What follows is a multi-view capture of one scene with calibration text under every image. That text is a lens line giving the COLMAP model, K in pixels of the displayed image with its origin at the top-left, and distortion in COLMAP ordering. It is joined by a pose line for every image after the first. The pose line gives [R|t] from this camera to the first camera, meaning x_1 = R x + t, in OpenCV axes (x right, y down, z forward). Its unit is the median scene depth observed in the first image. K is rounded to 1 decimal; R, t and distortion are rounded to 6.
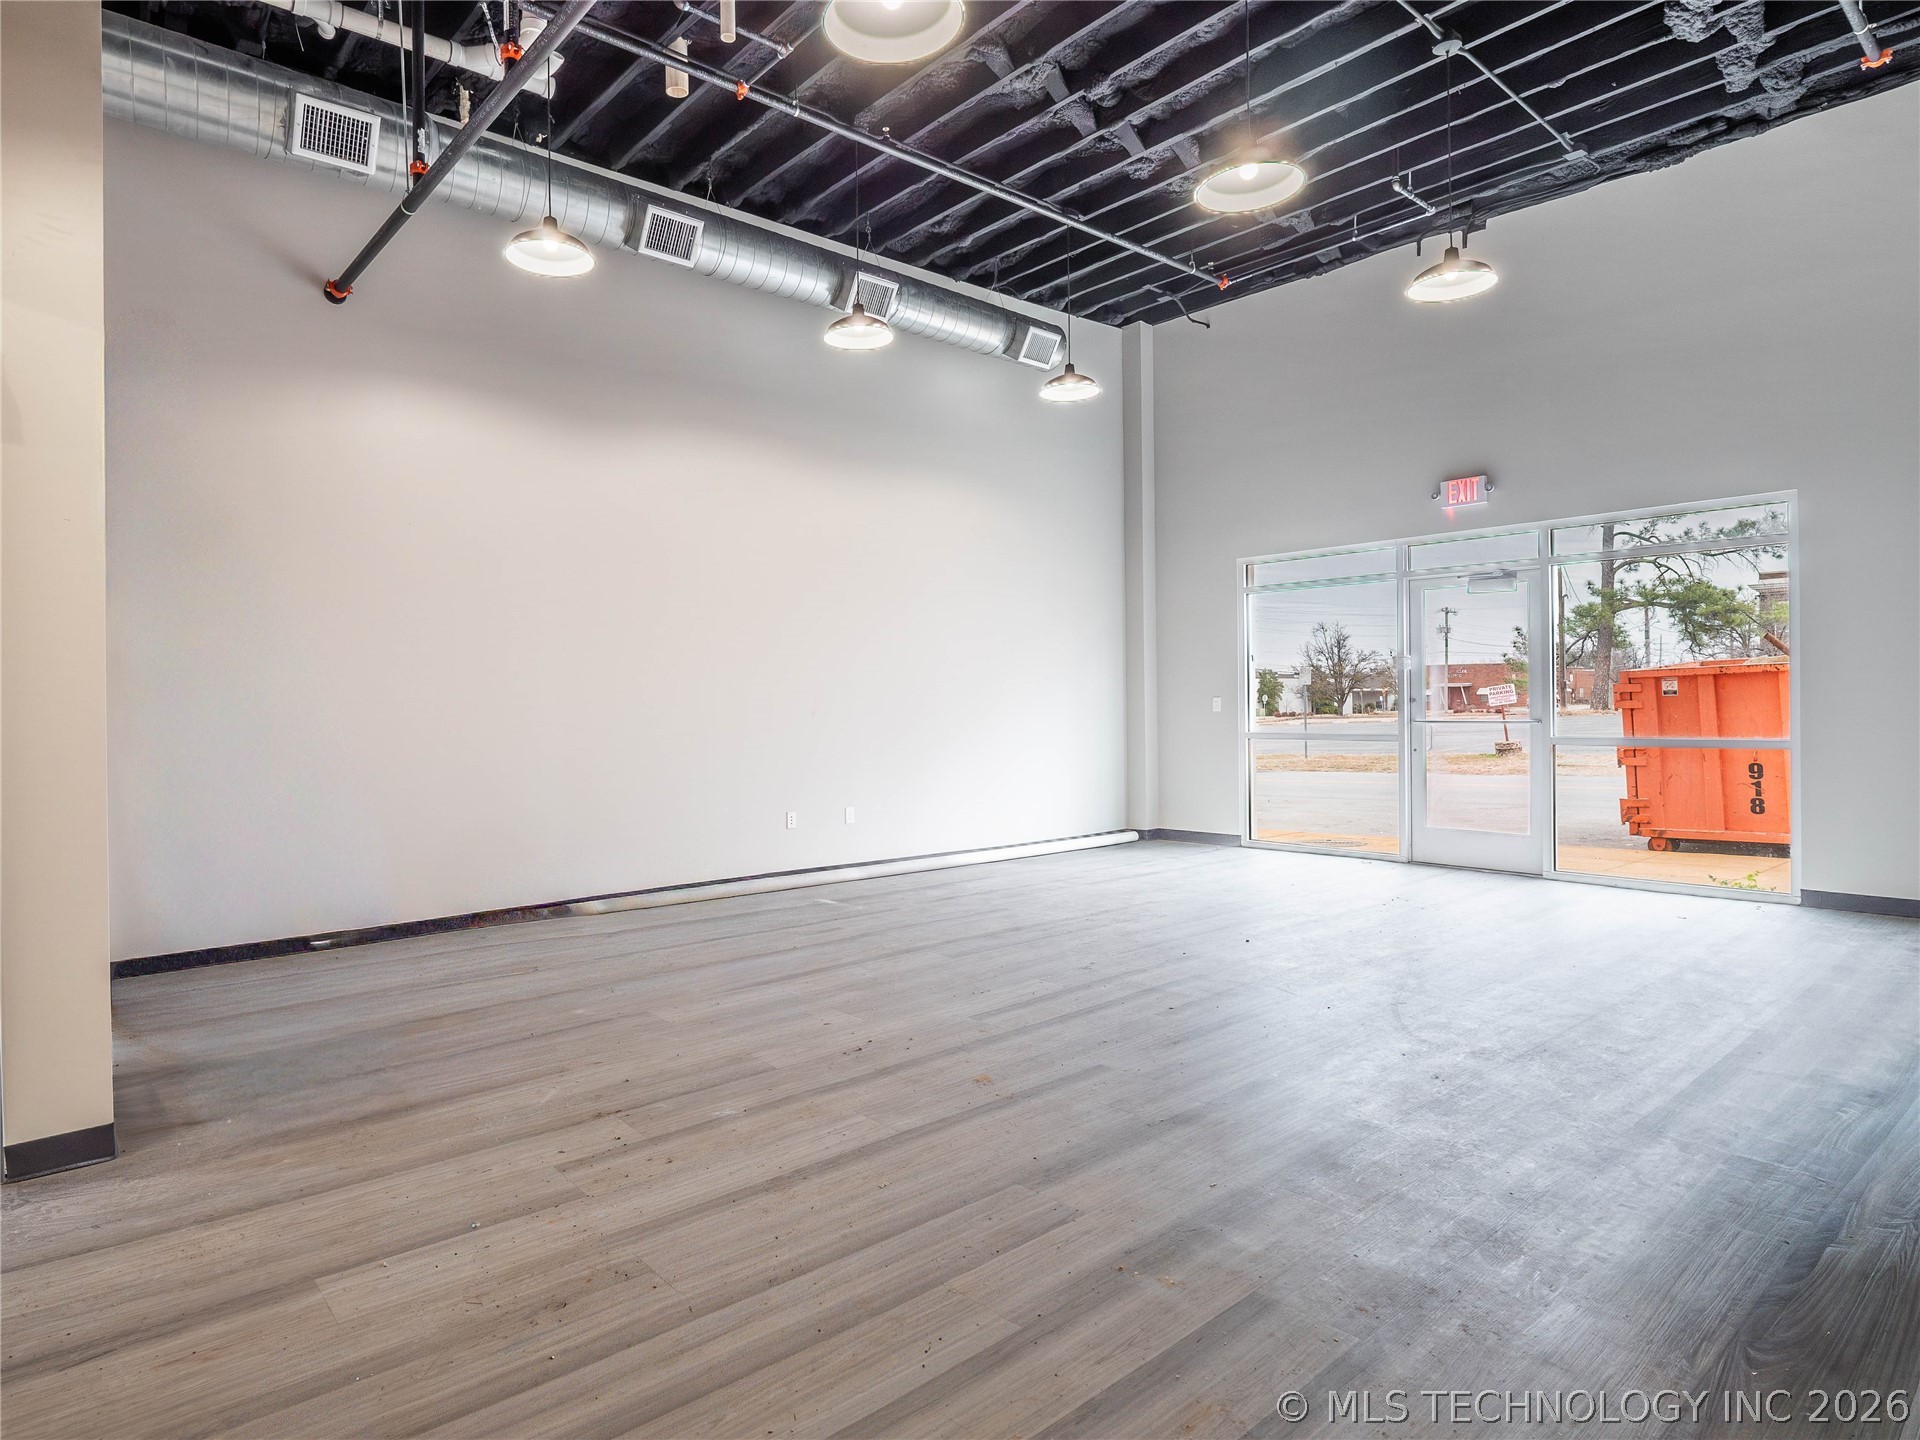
lens RADIAL K [[1065.4, 0, 887.1], [0, 1065.4, 702.7], [0, 0, 1]] dist [-0.007198, -0.000969]
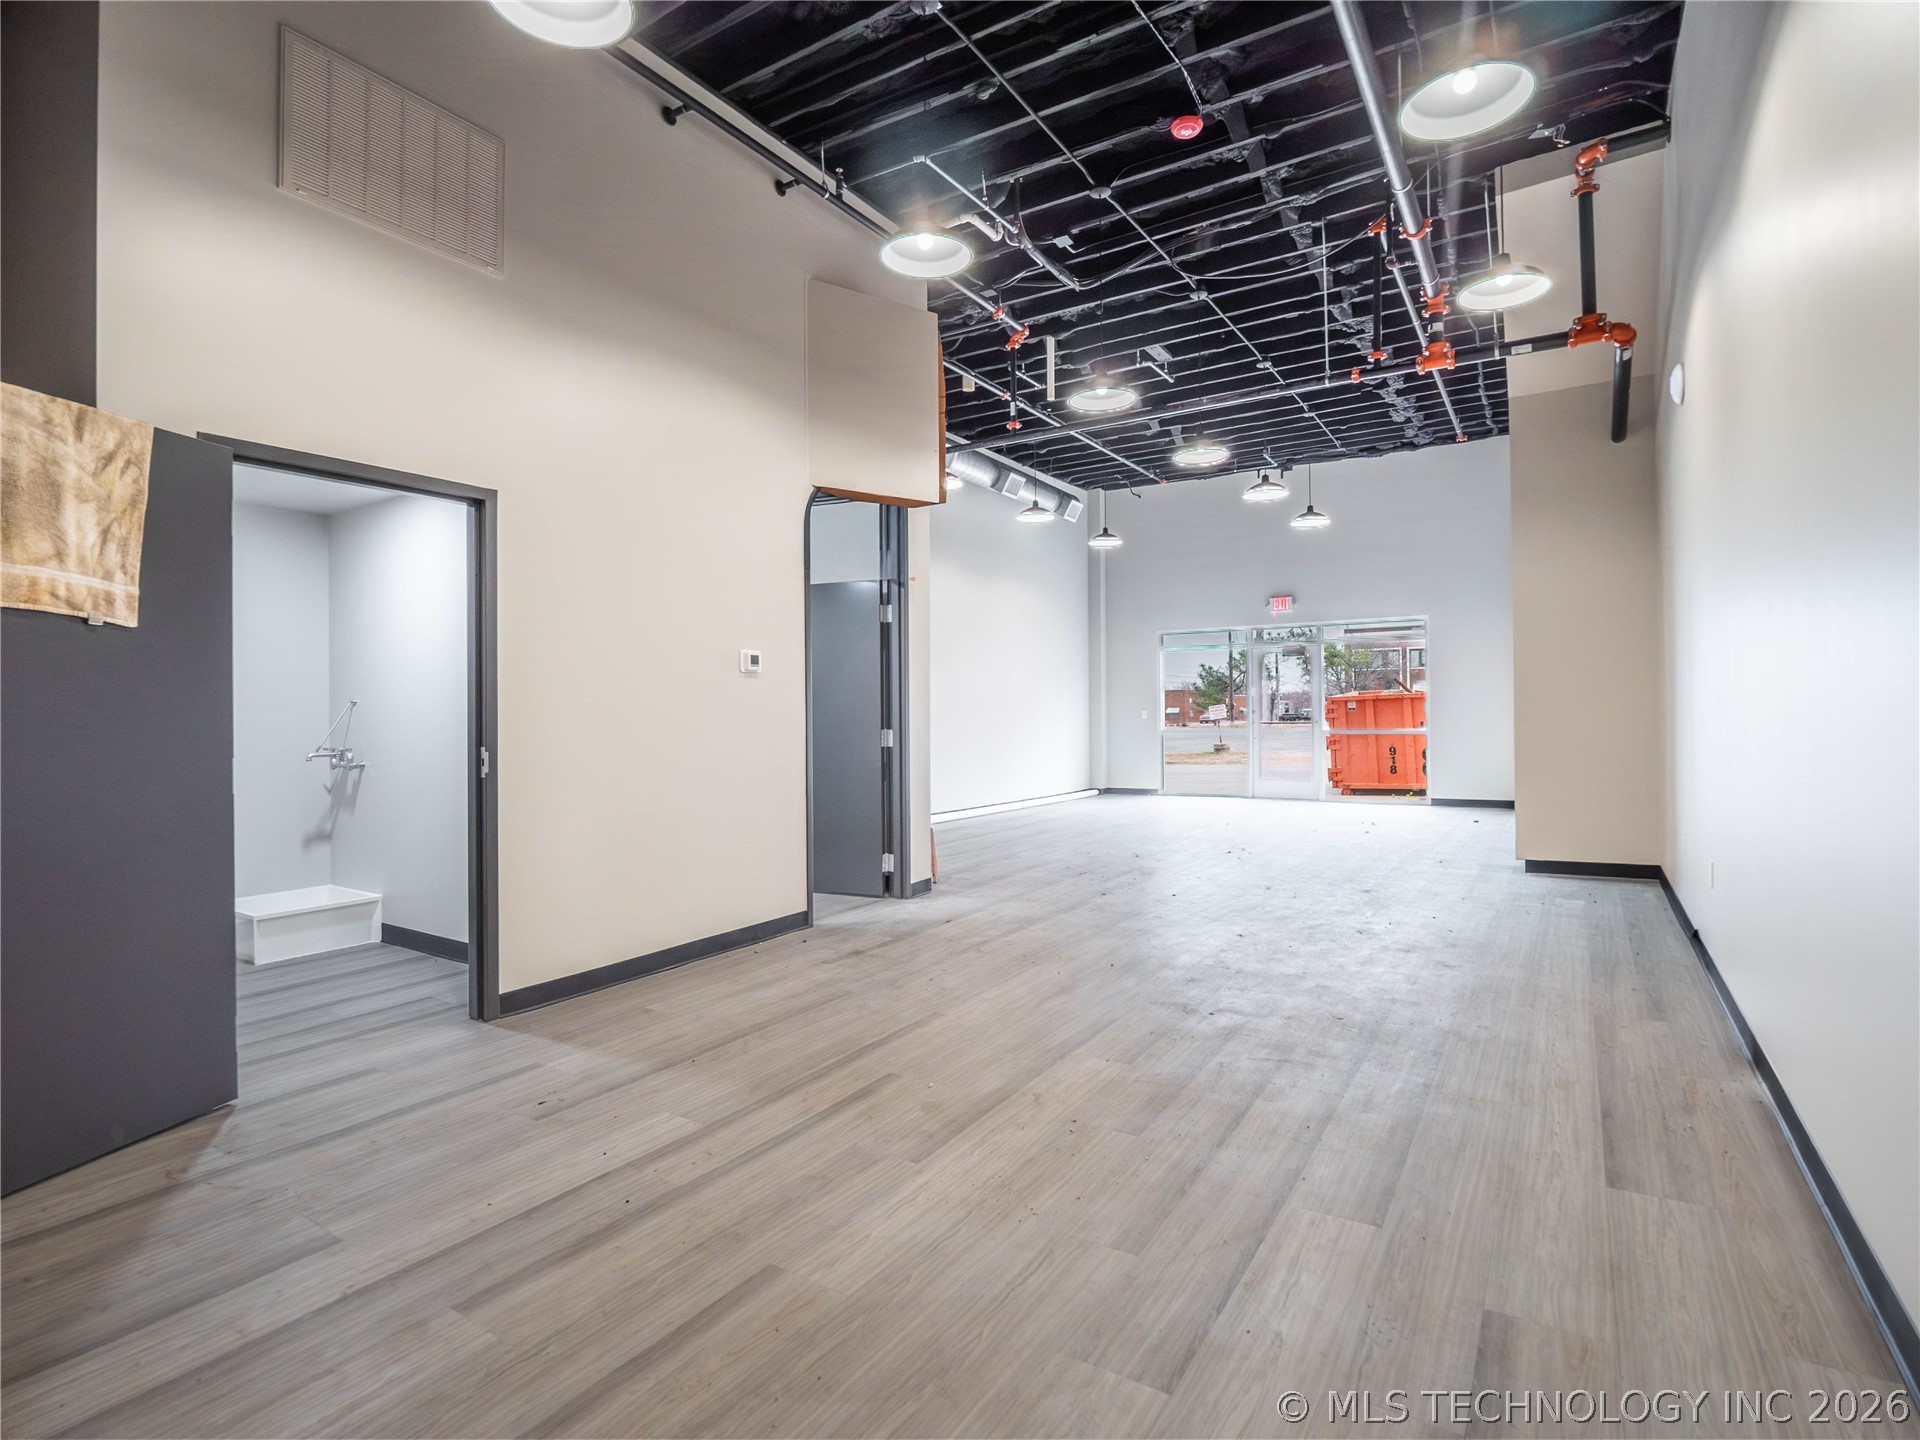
lens RADIAL K [[941.3, 0, 965.8], [0, 941.3, 694.2], [0, 0, 1]] dist [-0.011837, -0.001860]
pose [[0.948369, 0.010803, 0.316984, -0.501682], [-0.001967, 0.999601, -0.028181, 0.014728], [-0.317162, 0.026102, 0.948012, -0.402908]]
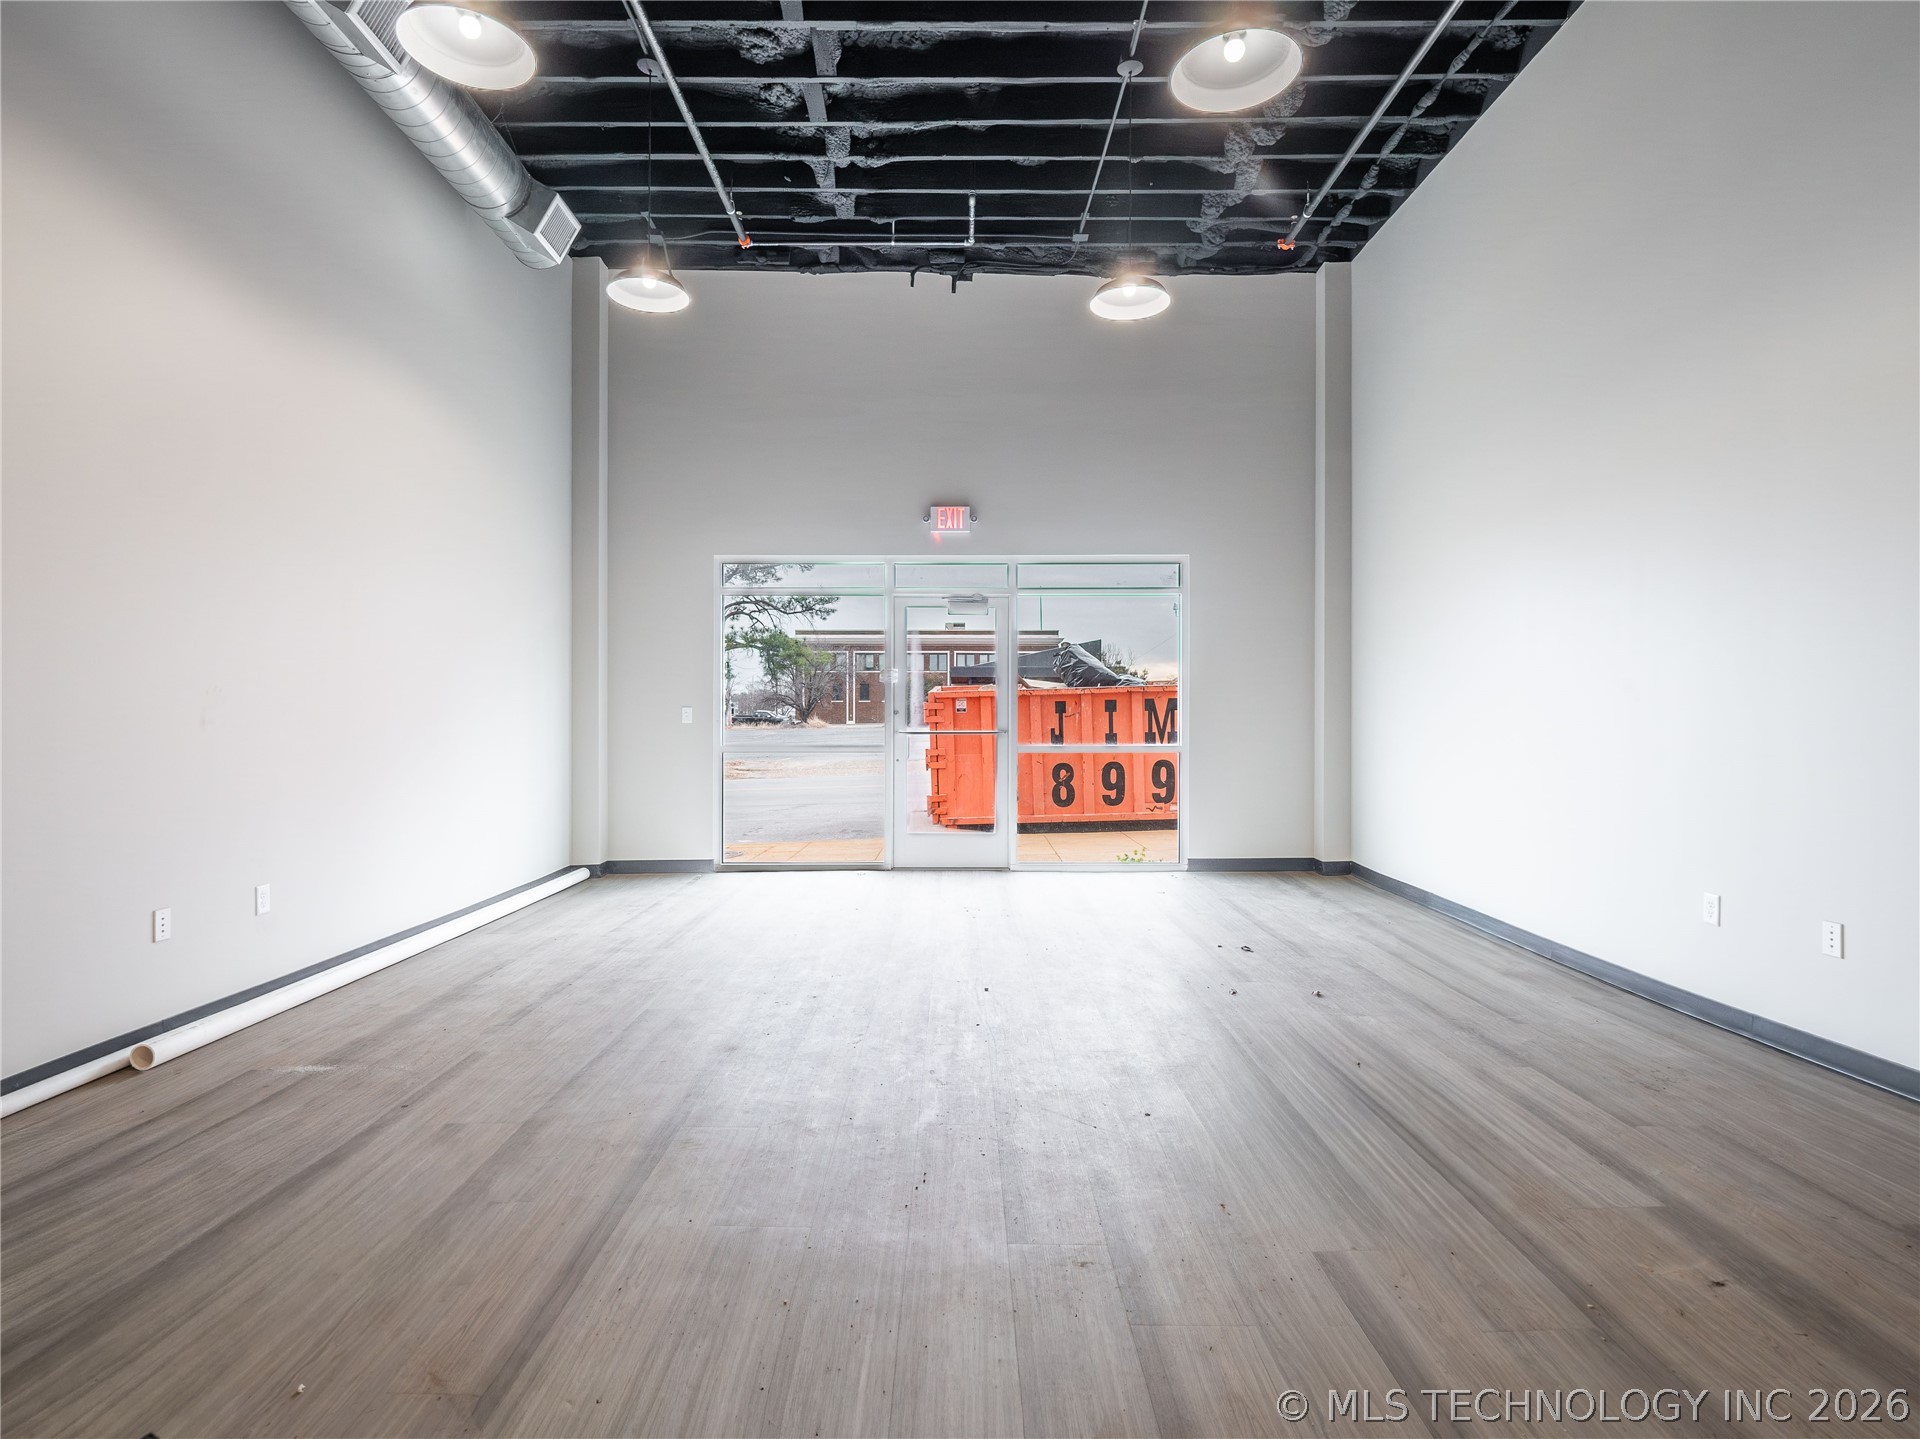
lens RADIAL K [[941.3, 0, 932.8], [0, 941.3, 714.7], [0, 0, 1]] dist [-0.011837, -0.001860]
pose [[0.639349, 0.010495, 0.768845, -0.181384], [-0.005854, 0.999944, -0.008782, 0.007405], [-0.768894, 0.001113, 0.639375, 0.374001]]
